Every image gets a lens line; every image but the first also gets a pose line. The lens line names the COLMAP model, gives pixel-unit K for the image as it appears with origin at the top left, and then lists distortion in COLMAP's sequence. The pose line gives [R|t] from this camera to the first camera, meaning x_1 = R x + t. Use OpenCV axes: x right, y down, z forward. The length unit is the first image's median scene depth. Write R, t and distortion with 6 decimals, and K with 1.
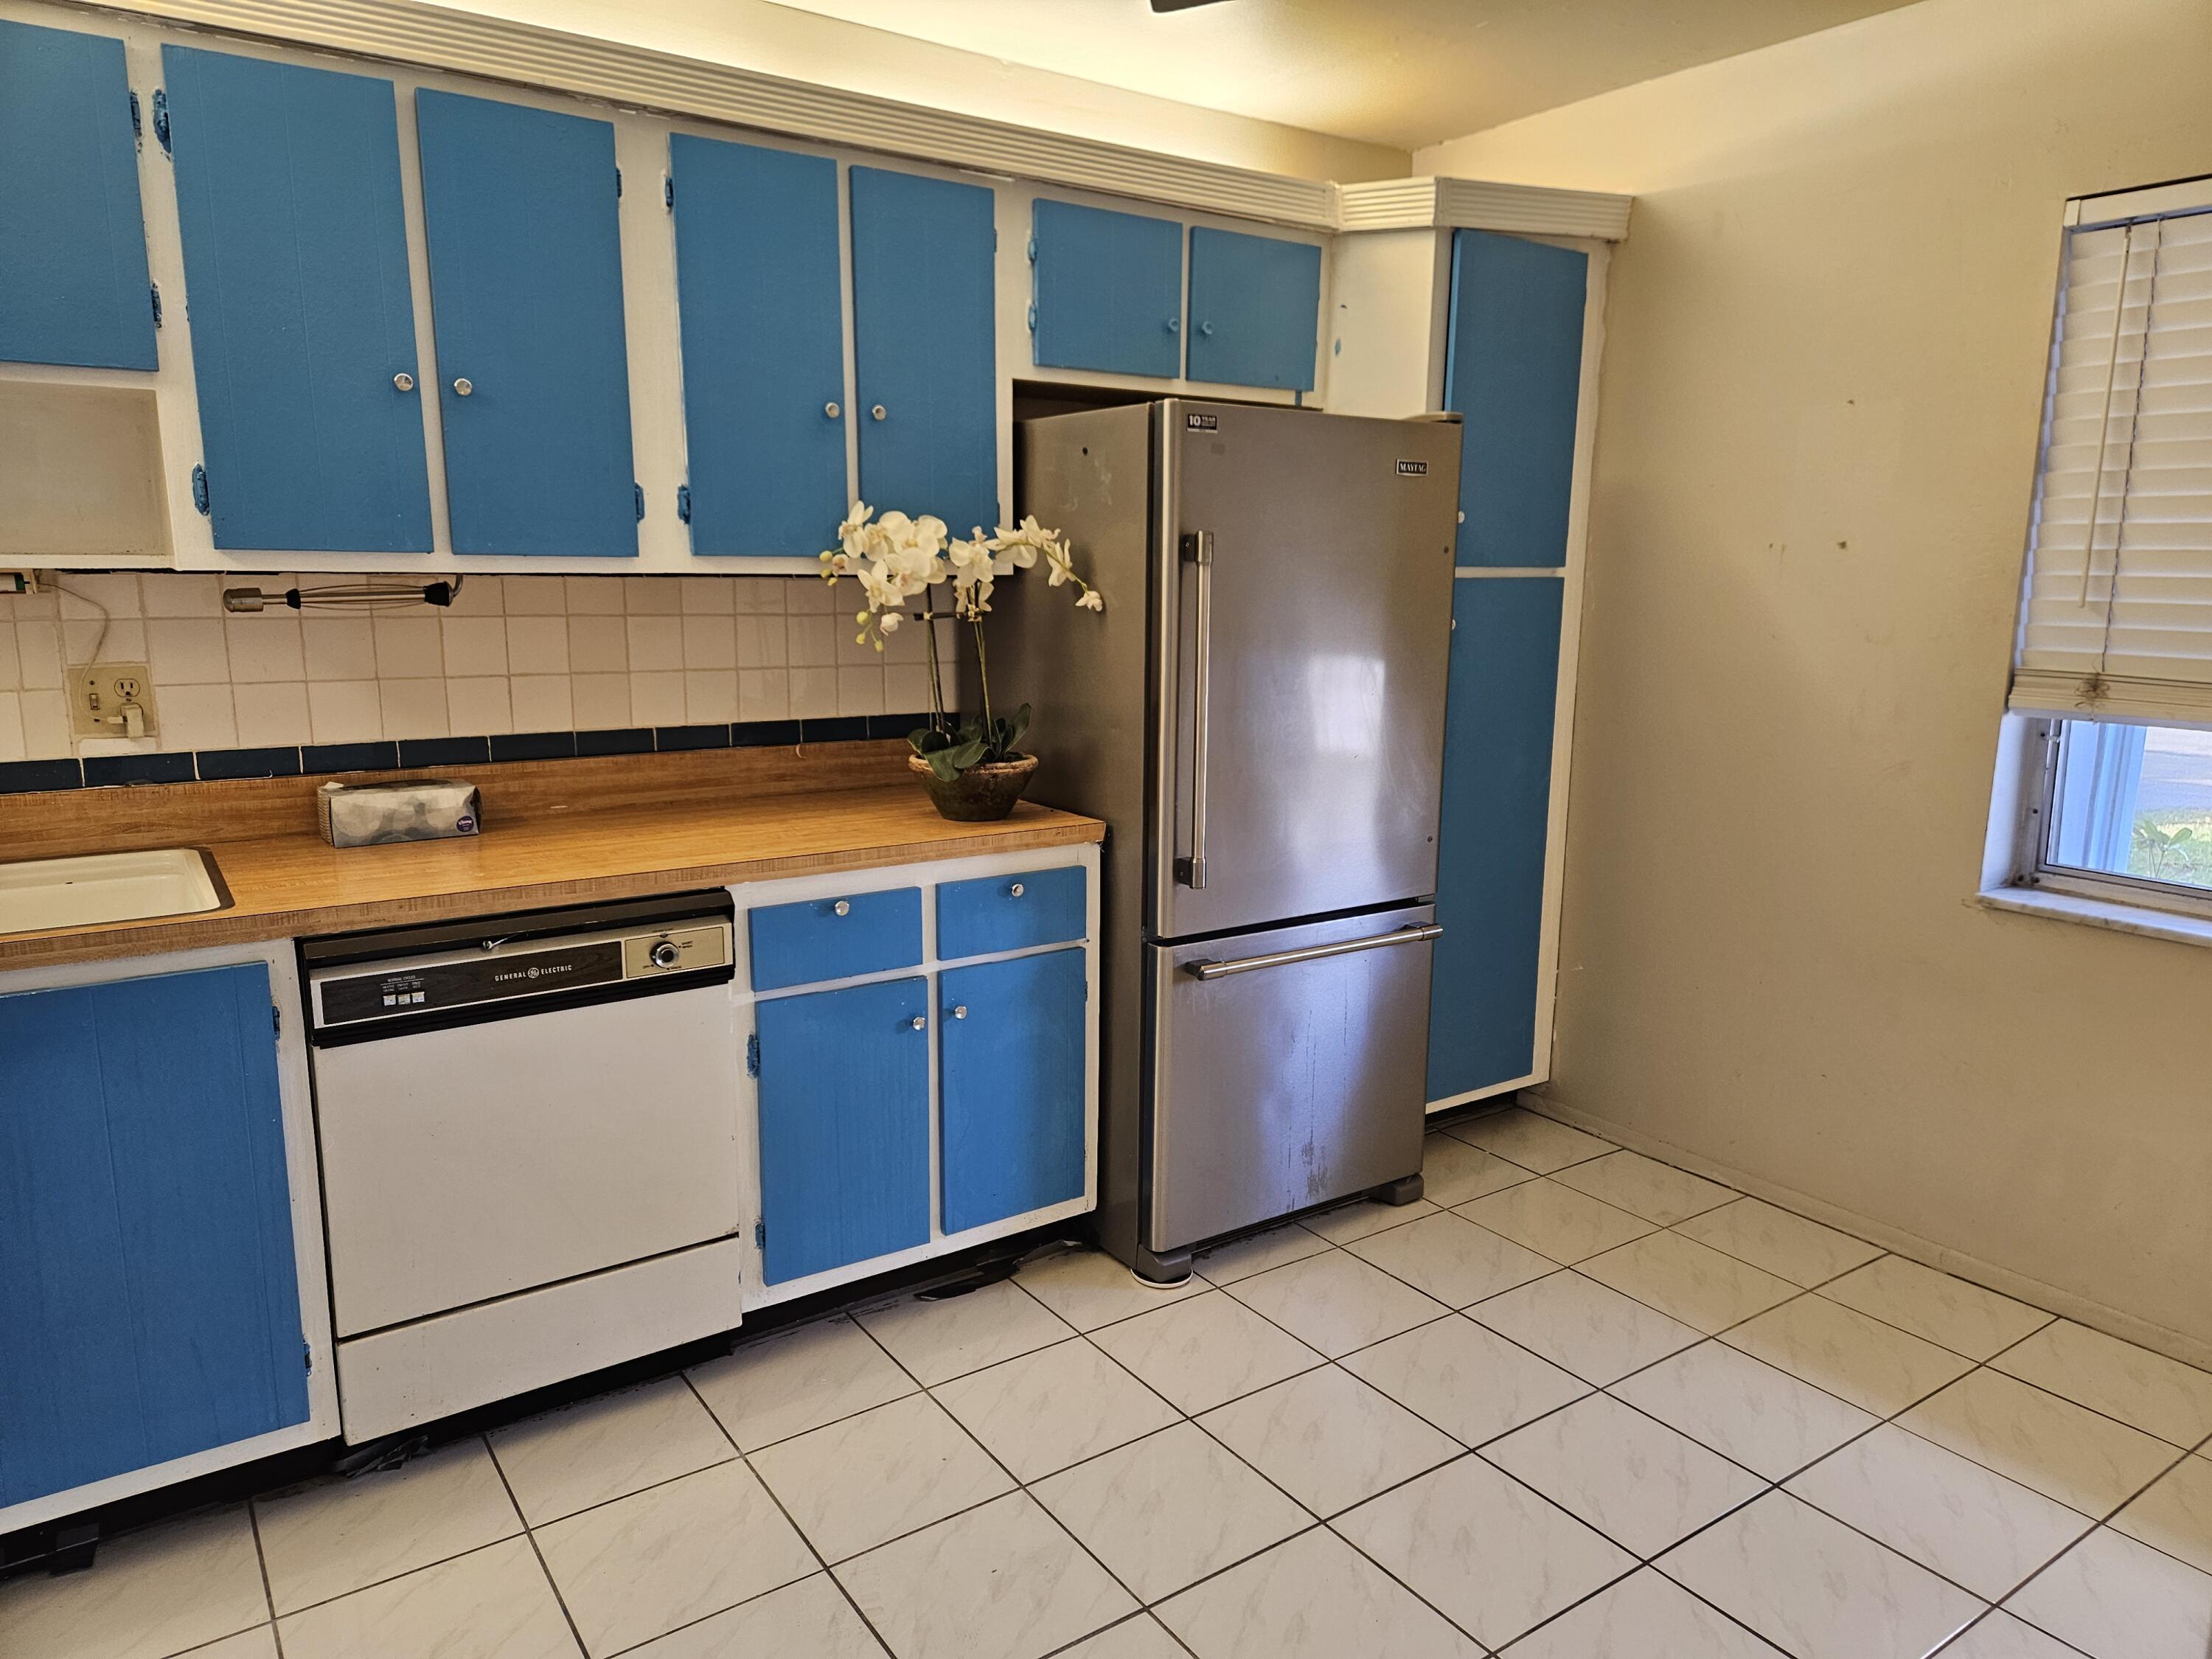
lens RADIAL K [[1484.7, 0, 1095.2], [0, 1484.7, 792.2], [0, 0, 1]] dist [0.095865, -0.099269]
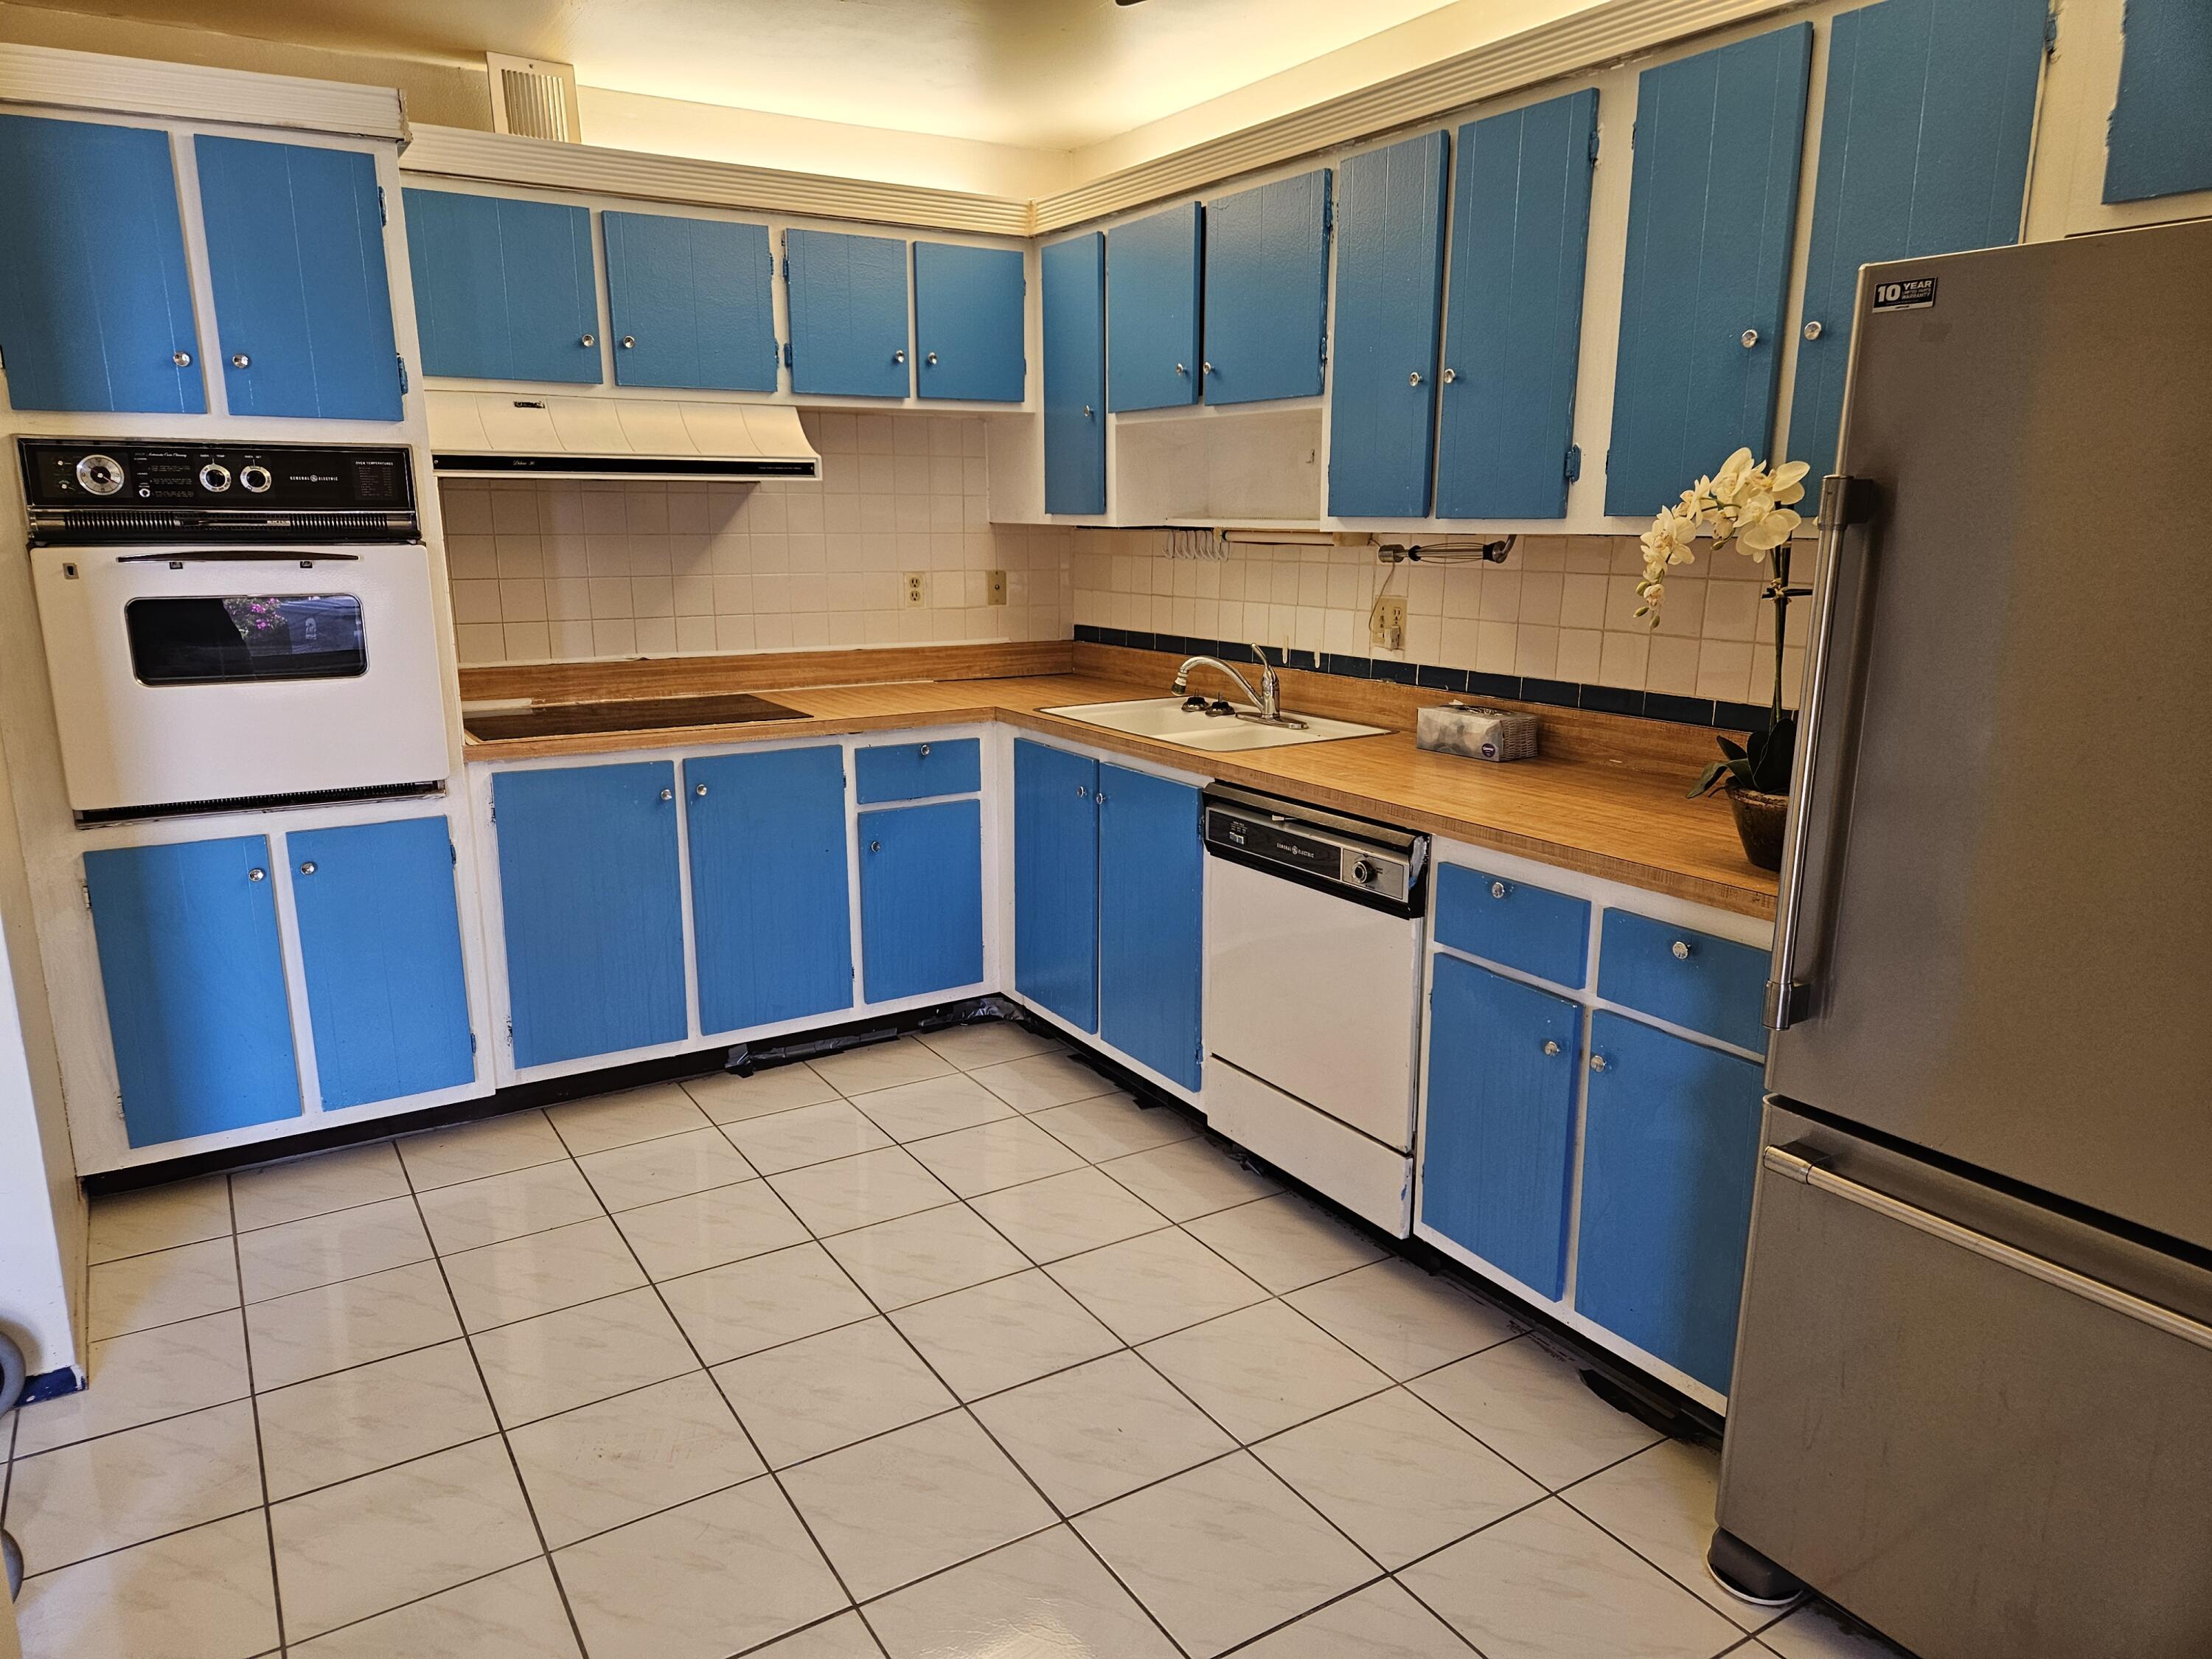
lens RADIAL K [[1484.7, 0, 1095.2], [0, 1484.7, 792.2], [0, 0, 1]] dist [0.095865, -0.099269]
pose [[-0.047332, 0.181623, -0.982228, 0.748488], [-0.151284, 0.970684, 0.186779, -0.119051], [0.987356, 0.157436, -0.018468, 0.734518]]
